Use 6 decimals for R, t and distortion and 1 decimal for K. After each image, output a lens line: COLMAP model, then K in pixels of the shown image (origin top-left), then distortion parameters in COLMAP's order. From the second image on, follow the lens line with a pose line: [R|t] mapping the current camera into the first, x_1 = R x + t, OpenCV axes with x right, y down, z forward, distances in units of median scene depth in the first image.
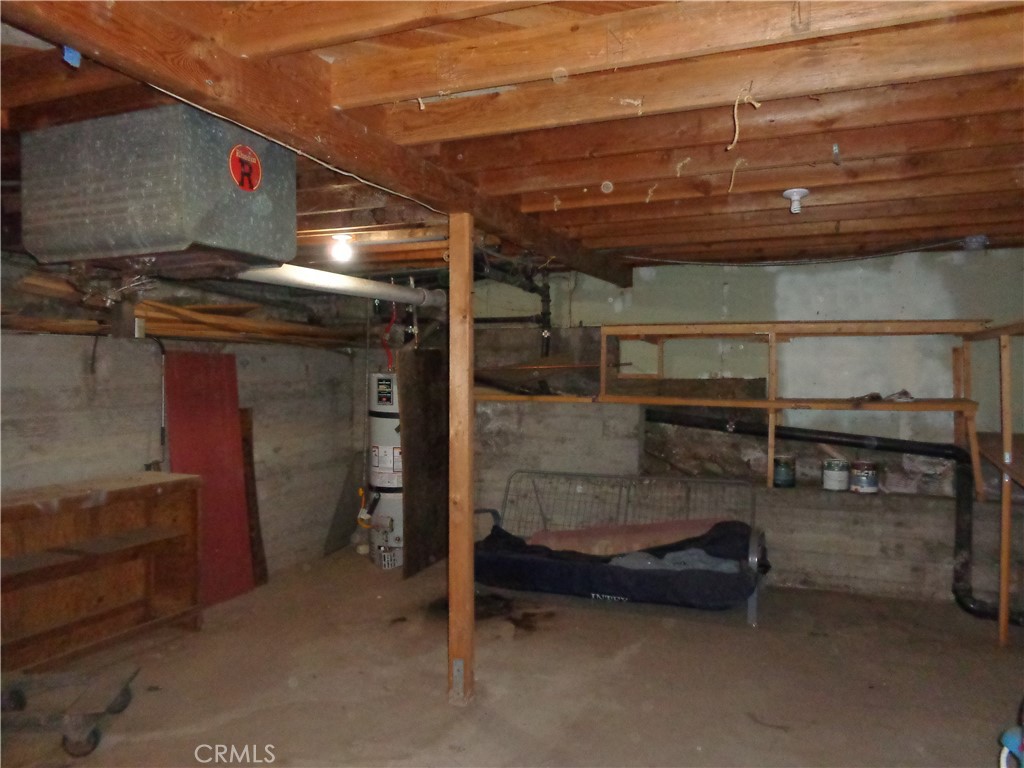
lens RADIAL K [[771.5, 0, 508.8], [0, 771.5, 387.4], [0, 0, 1]] dist [-0.012141, 0.012278]
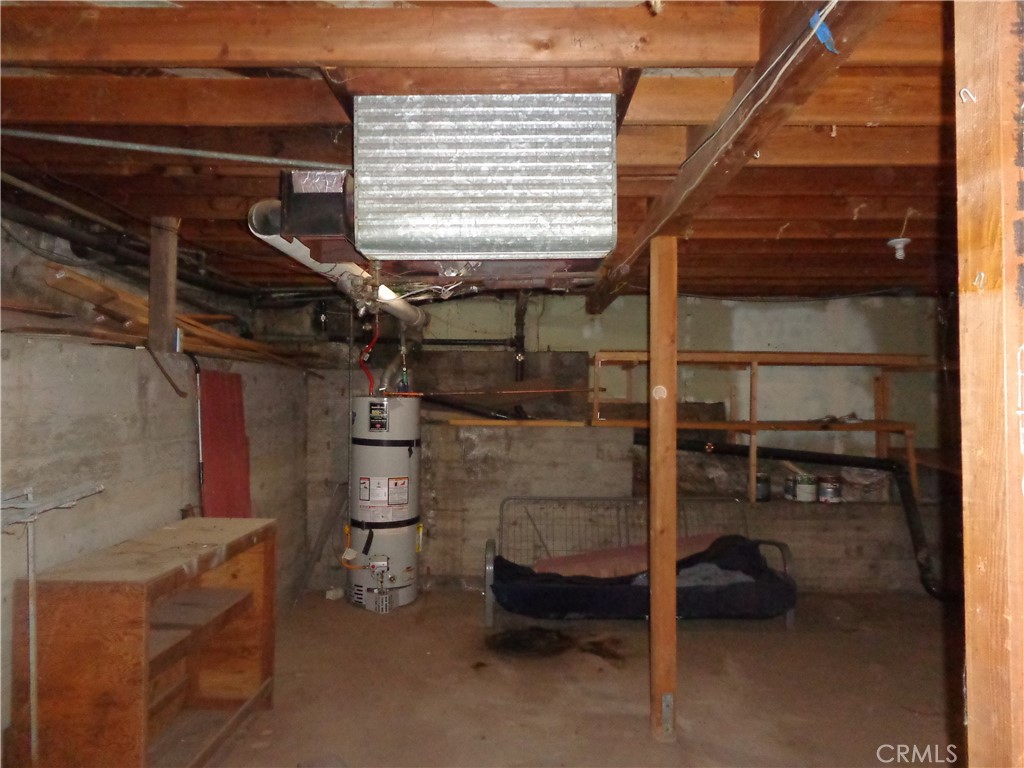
lens RADIAL K [[771.5, 0, 510.5], [0, 771.5, 384.7], [0, 0, 1]] dist [-0.012141, 0.012278]
pose [[0.928435, 0.009407, 0.371375, -0.364744], [0.003198, 0.999440, -0.033312, -0.001987], [-0.371480, 0.032116, 0.927885, 0.097638]]
